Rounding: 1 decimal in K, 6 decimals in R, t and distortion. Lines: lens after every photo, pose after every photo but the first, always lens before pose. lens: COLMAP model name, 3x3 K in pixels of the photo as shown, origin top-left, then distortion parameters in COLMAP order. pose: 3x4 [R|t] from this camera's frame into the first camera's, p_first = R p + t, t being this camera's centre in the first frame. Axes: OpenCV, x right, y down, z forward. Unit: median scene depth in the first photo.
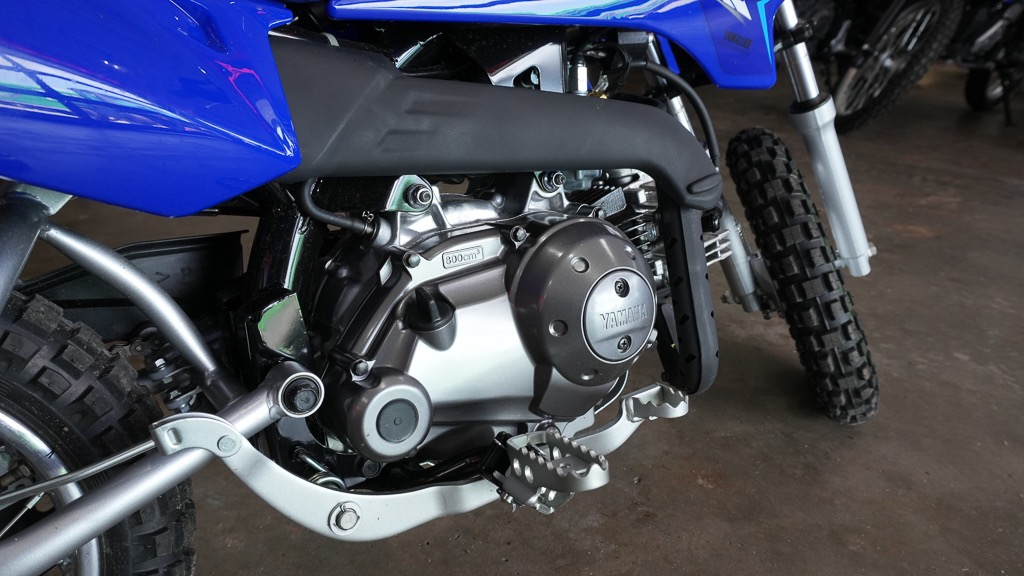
lens RADIAL K [[695.8, 0, 516.0], [0, 695.8, 280.7], [0, 0, 1]] dist [-0.057175, 0.049794]
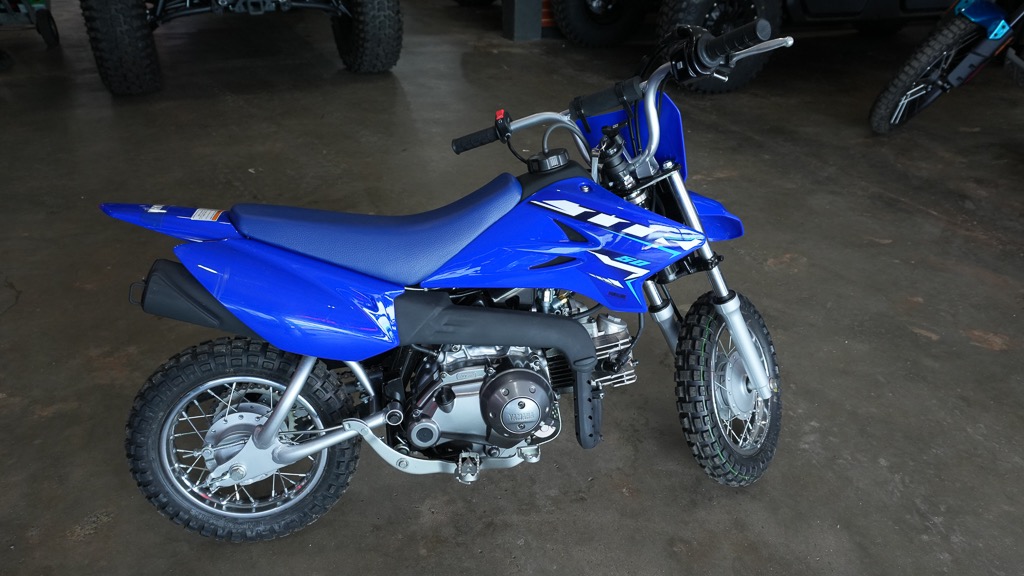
lens RADIAL K [[695.8, 0, 516.0], [0, 695.8, 280.7], [0, 0, 1]] dist [-0.057175, 0.049794]
pose [[0.914254, 0.193800, -0.355781, 0.950567], [-0.154040, 0.978497, 0.137167, -0.772651], [0.374714, -0.070601, 0.924448, -1.258936]]
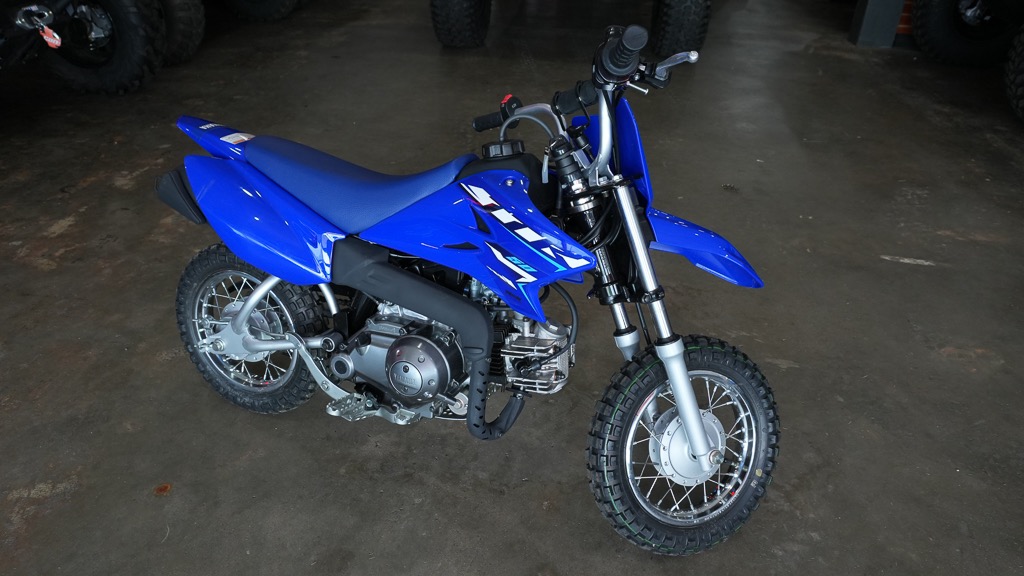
lens RADIAL K [[695.8, 0, 516.0], [0, 695.8, 280.7], [0, 0, 1]] dist [-0.057175, 0.049794]
pose [[0.557757, 0.421190, -0.715197, 2.156716], [-0.325846, 0.903615, 0.278036, -1.172192], [0.763368, 0.077968, 0.641241, -0.365557]]
